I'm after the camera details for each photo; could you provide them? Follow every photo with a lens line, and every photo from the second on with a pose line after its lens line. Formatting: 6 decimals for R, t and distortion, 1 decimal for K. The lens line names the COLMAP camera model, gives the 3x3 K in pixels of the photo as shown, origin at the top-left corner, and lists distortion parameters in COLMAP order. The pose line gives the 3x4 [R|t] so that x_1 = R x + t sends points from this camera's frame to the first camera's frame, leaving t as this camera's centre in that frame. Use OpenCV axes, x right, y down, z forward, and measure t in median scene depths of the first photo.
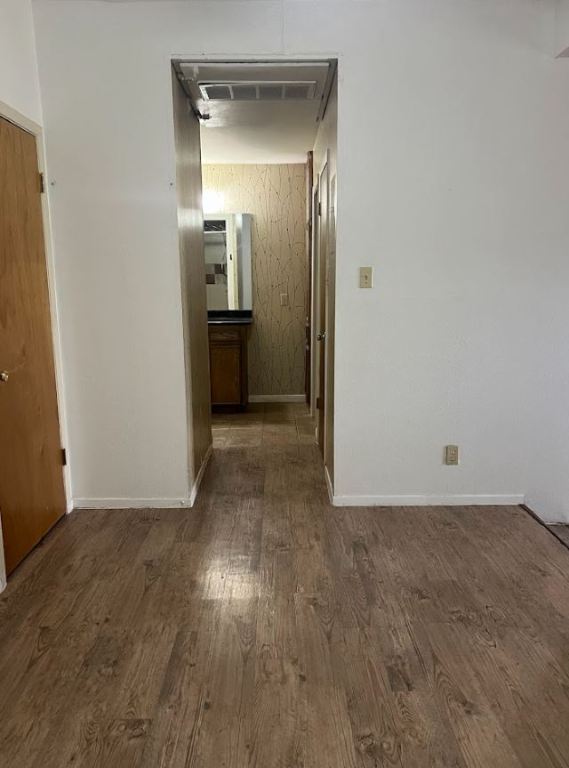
lens RADIAL K [[576.2, 0, 285.5], [0, 576.2, 383.8], [0, 0, 1]] dist [0.023104, -0.017388]
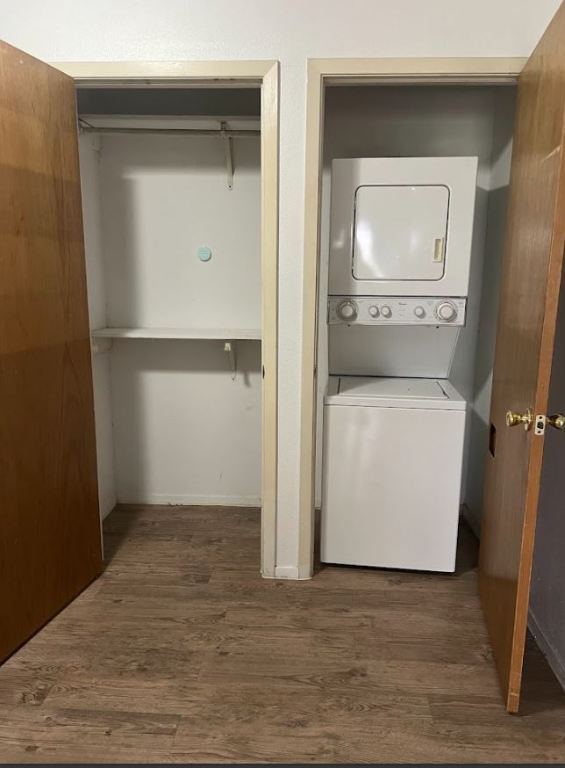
lens RADIAL K [[585.4, 0, 285.1], [0, 585.4, 381.7], [0, 0, 1]] dist [0.025780, -0.028866]
pose [[-0.072114, 0.201915, -0.976745, 0.510763], [-0.194104, 0.957730, 0.212315, -0.214595], [0.978327, 0.204901, -0.029873, 1.087976]]
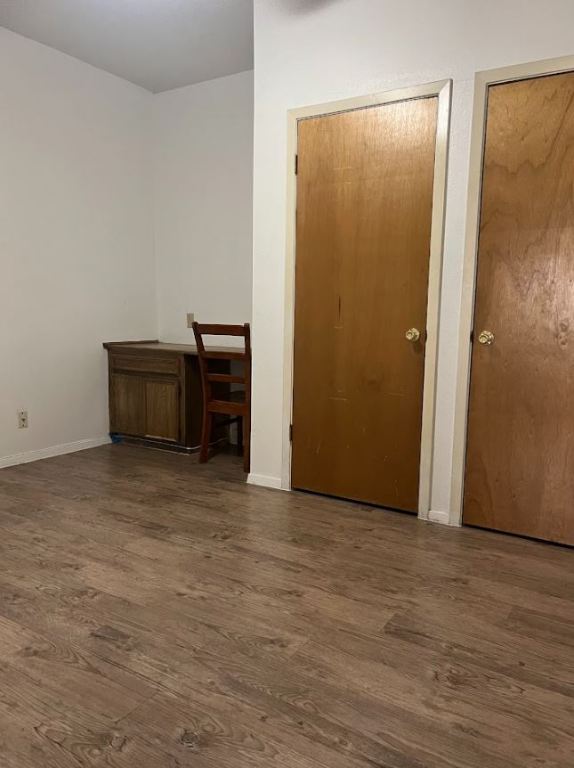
lens RADIAL K [[599.7, 0, 283.0], [0, 599.7, 382.7], [0, 0, 1]] dist [0.039903, -0.026897]
pose [[-0.545379, 0.100968, -0.832086, 0.736699], [-0.167279, 0.959637, 0.226087, -0.139711], [0.821328, 0.262494, -0.506476, 1.457502]]
